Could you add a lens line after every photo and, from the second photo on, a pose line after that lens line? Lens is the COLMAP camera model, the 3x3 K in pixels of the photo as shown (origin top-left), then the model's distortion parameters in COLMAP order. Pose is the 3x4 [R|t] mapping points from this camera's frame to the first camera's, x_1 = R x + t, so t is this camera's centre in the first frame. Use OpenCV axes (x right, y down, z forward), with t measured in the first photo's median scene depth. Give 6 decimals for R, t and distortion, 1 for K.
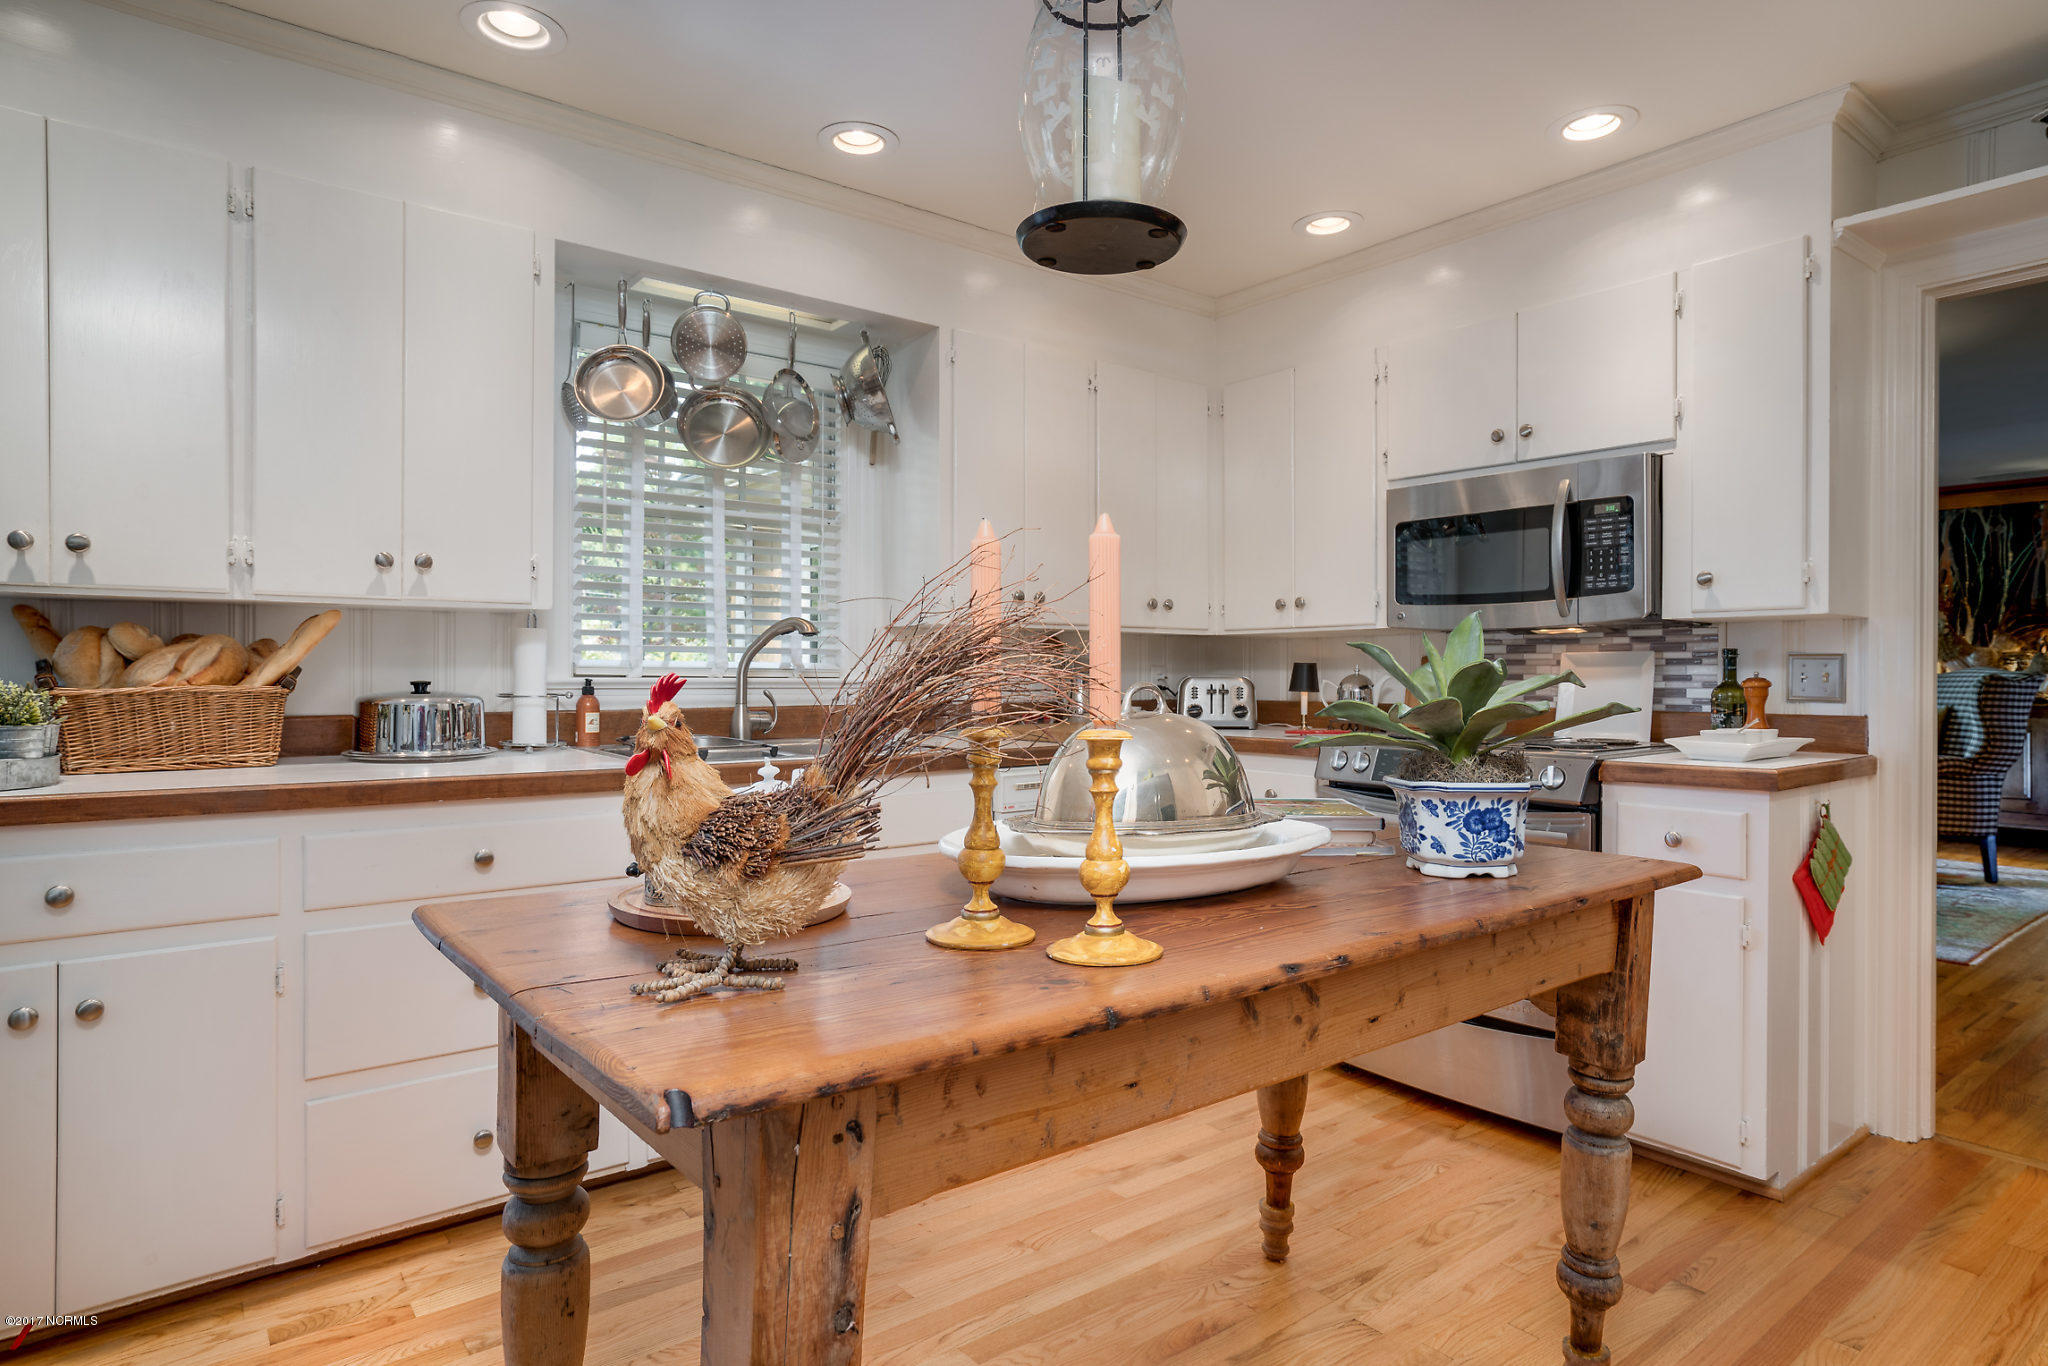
lens RADIAL K [[1137.0, 0, 1024.5], [0, 1137.0, 676.6], [0, 0, 1]] dist [0.003156, 0.001014]
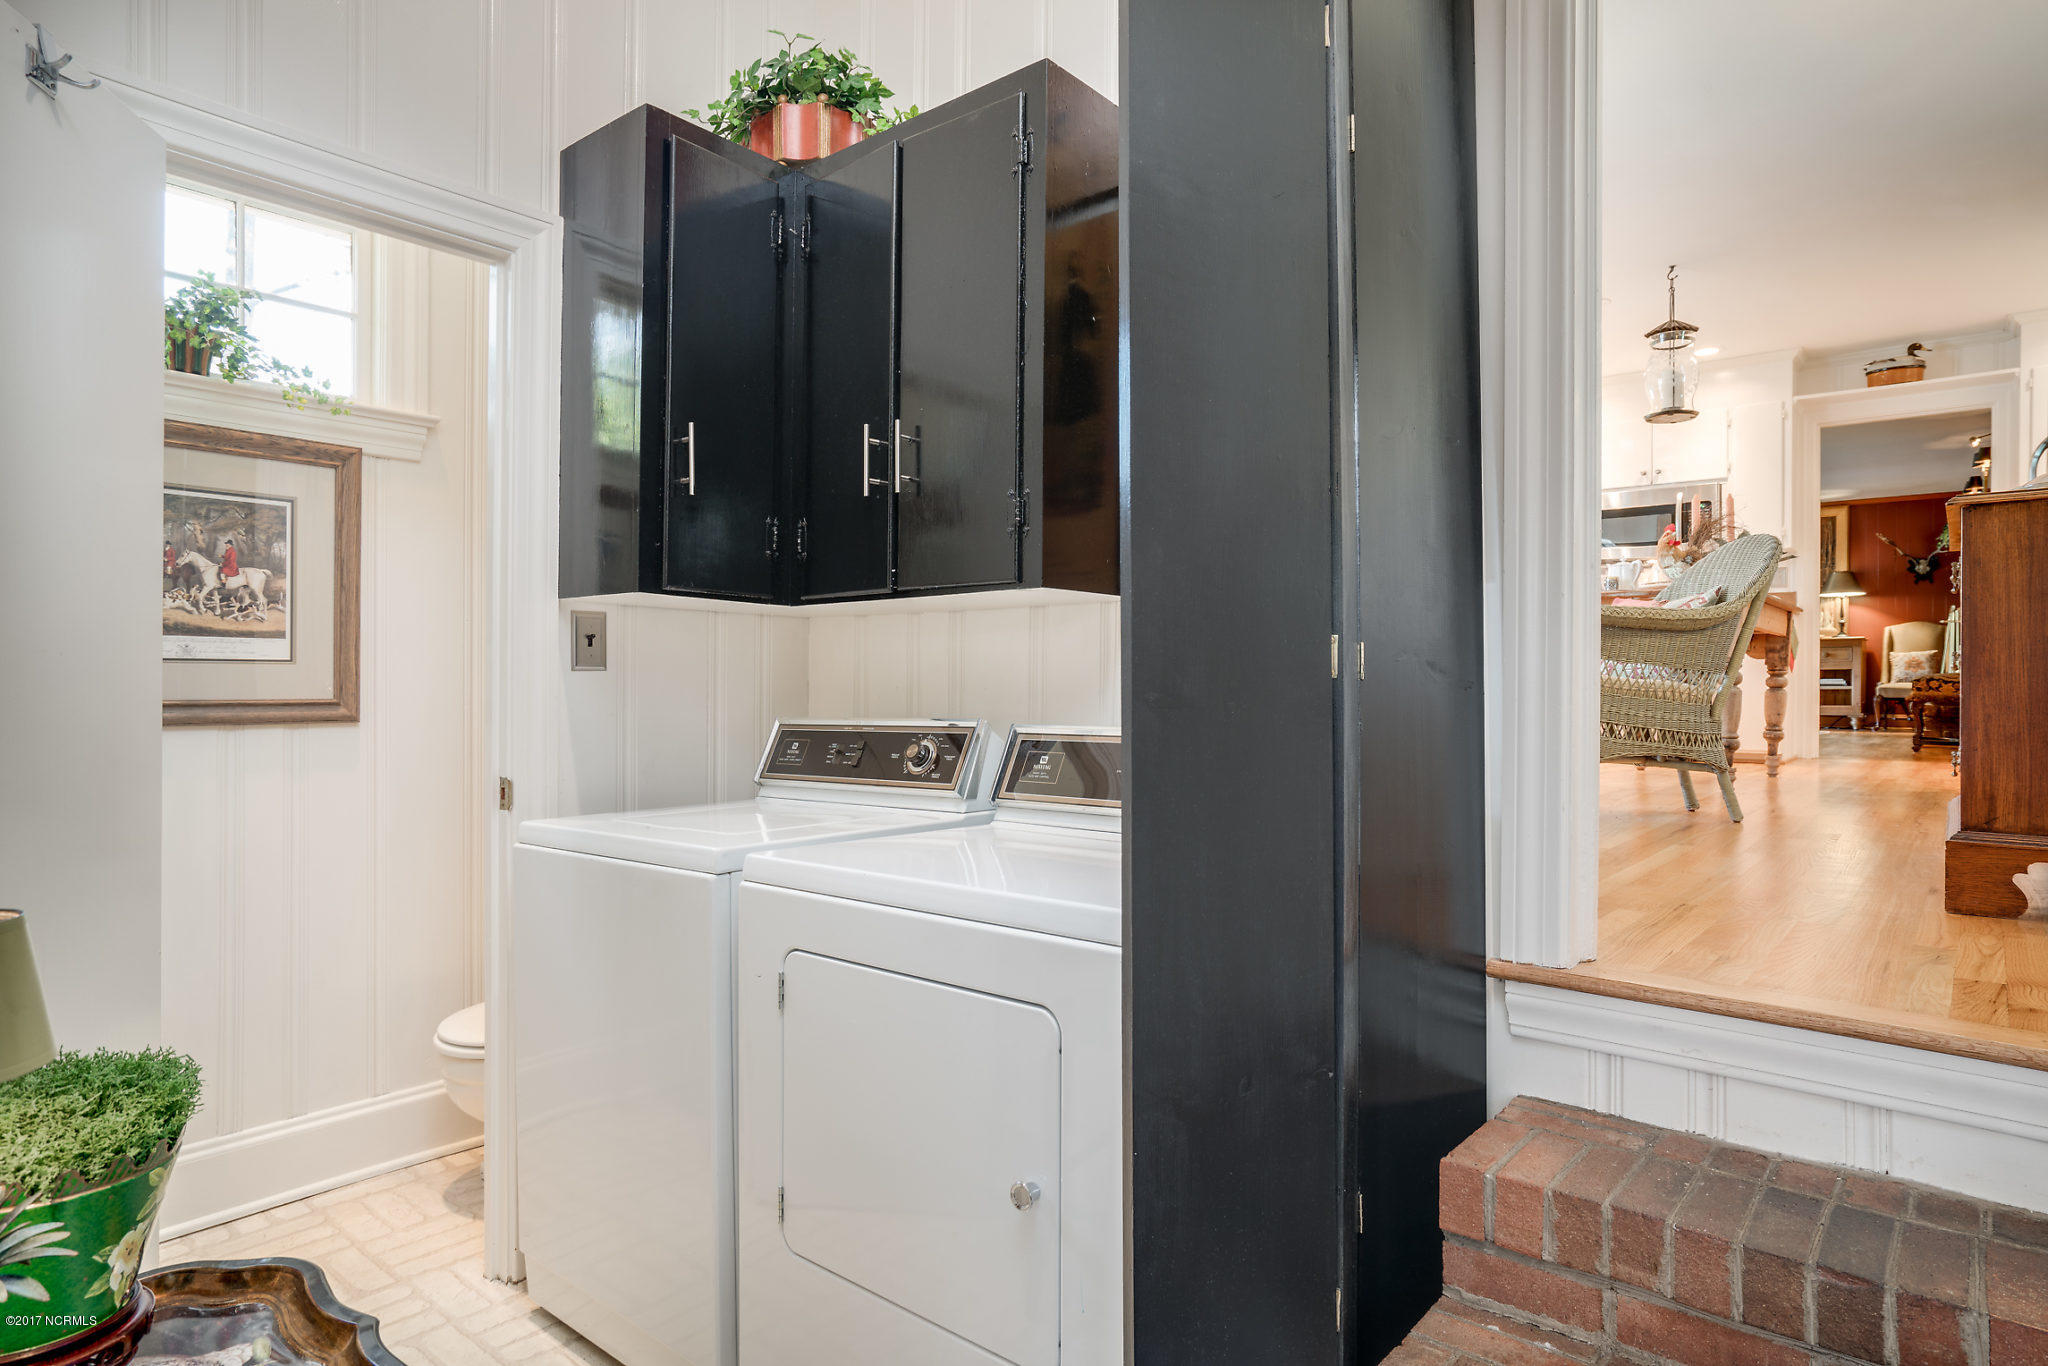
lens RADIAL K [[1159.4, 0, 1026.4], [0, 1159.4, 691.4], [0, 0, 1]] dist [0.002448, 0.000731]
pose [[0.977434, 0.005056, 0.211178, -1.372140], [-0.005141, 0.999987, -0.000145, 0.248070], [-0.211176, -0.000944, 0.977448, -1.076012]]
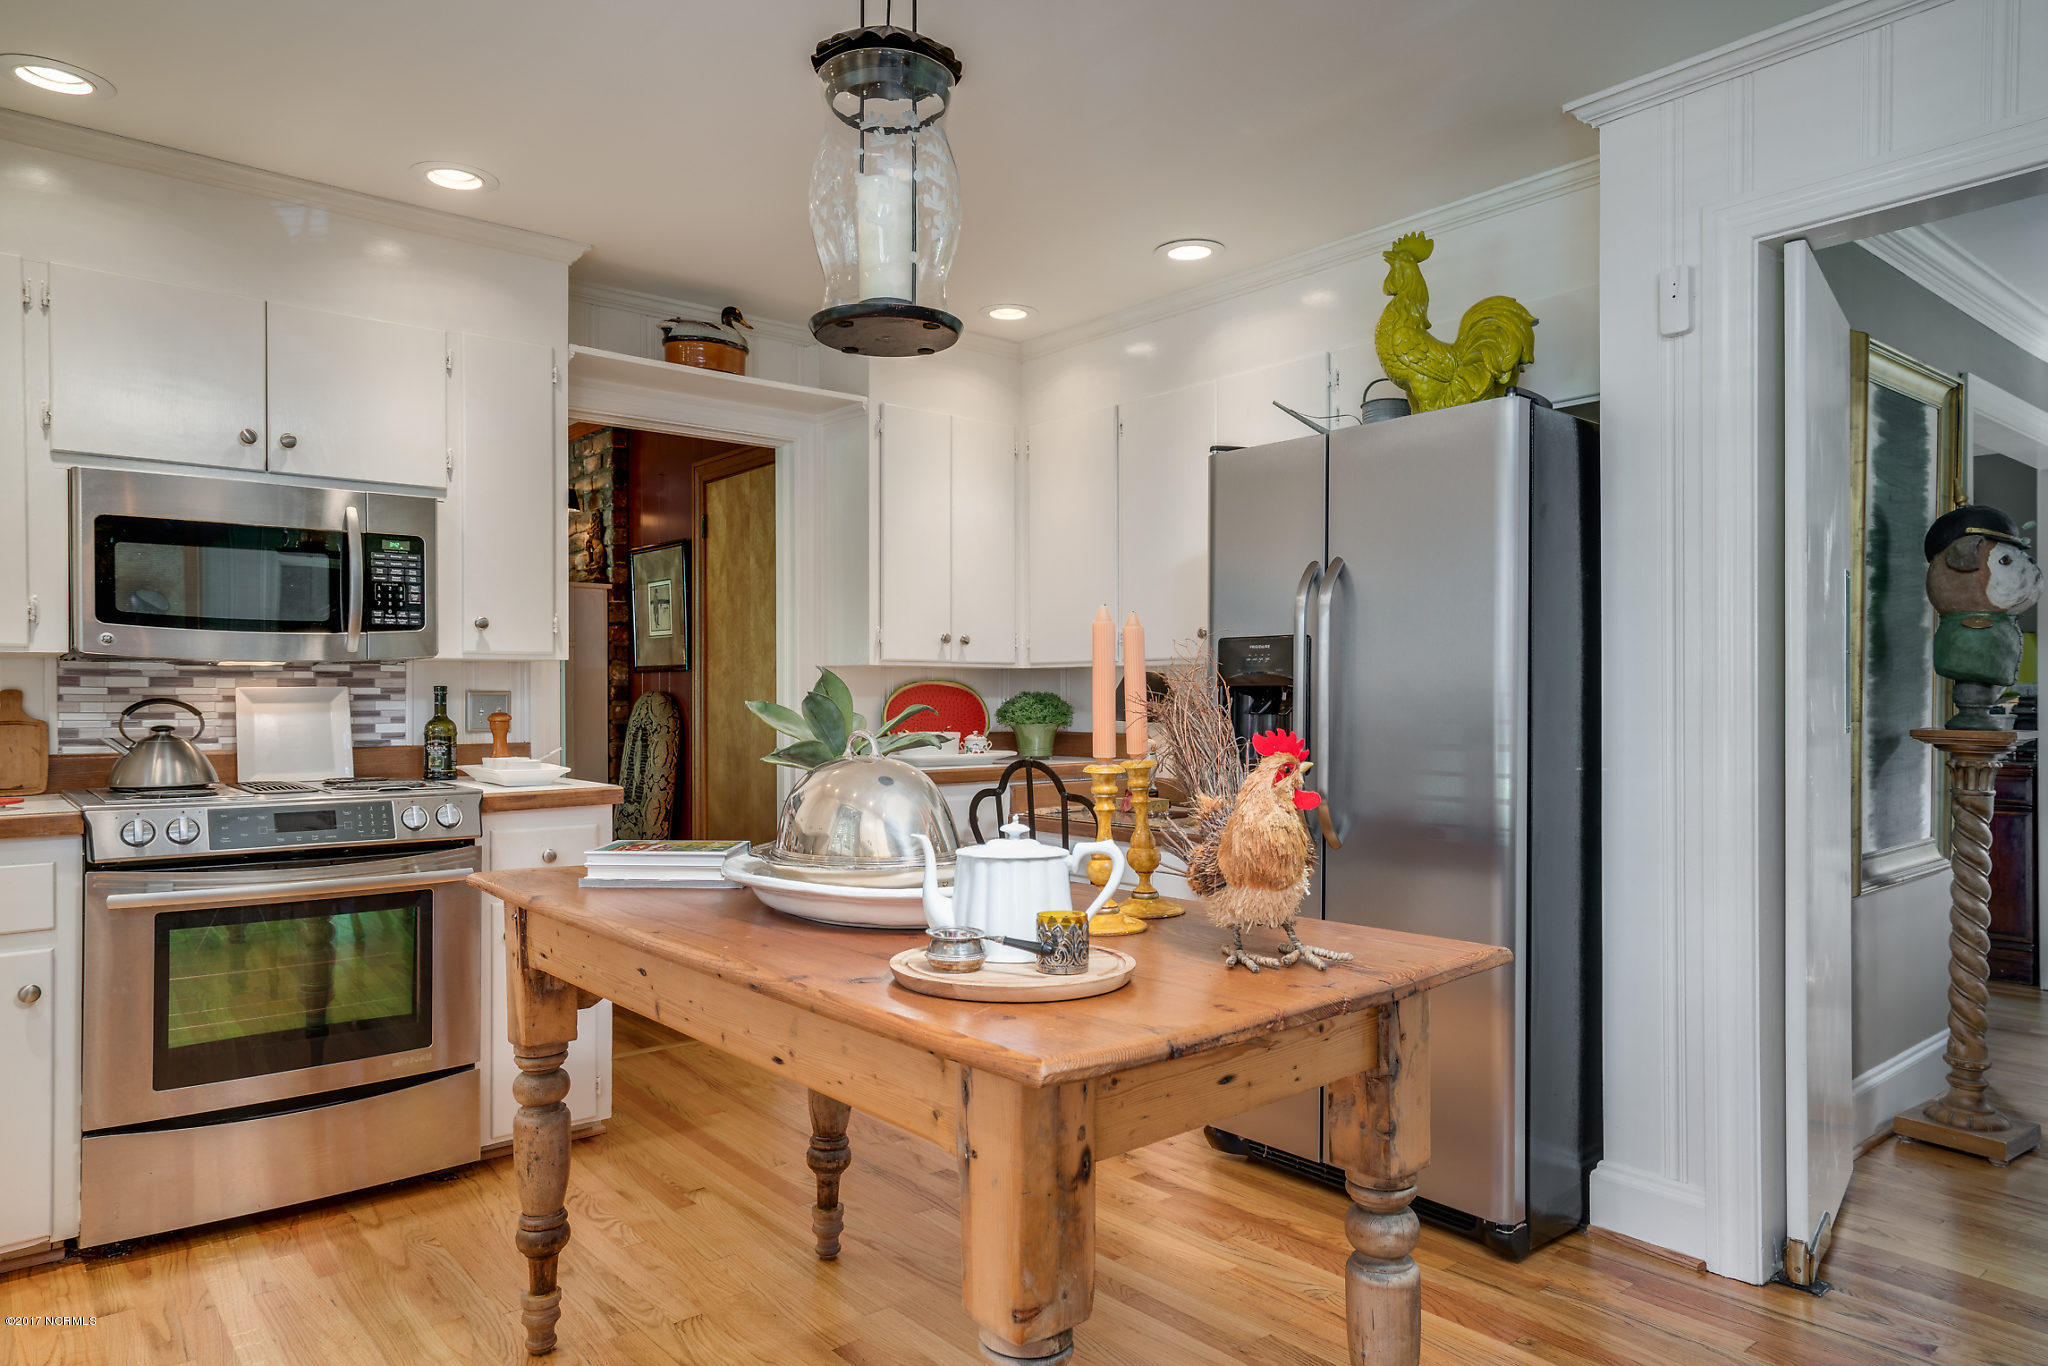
lens RADIAL K [[1308.5, 0, 1030.5], [0, 1308.5, 685.9], [0, 0, 1]] dist [-0.002440, -0.002905]
pose [[-0.033054, 0.002469, 0.999451, -0.644509], [0.005812, 0.999981, -0.002278, -0.018466], [-0.999437, 0.005734, -0.033068, 0.480448]]
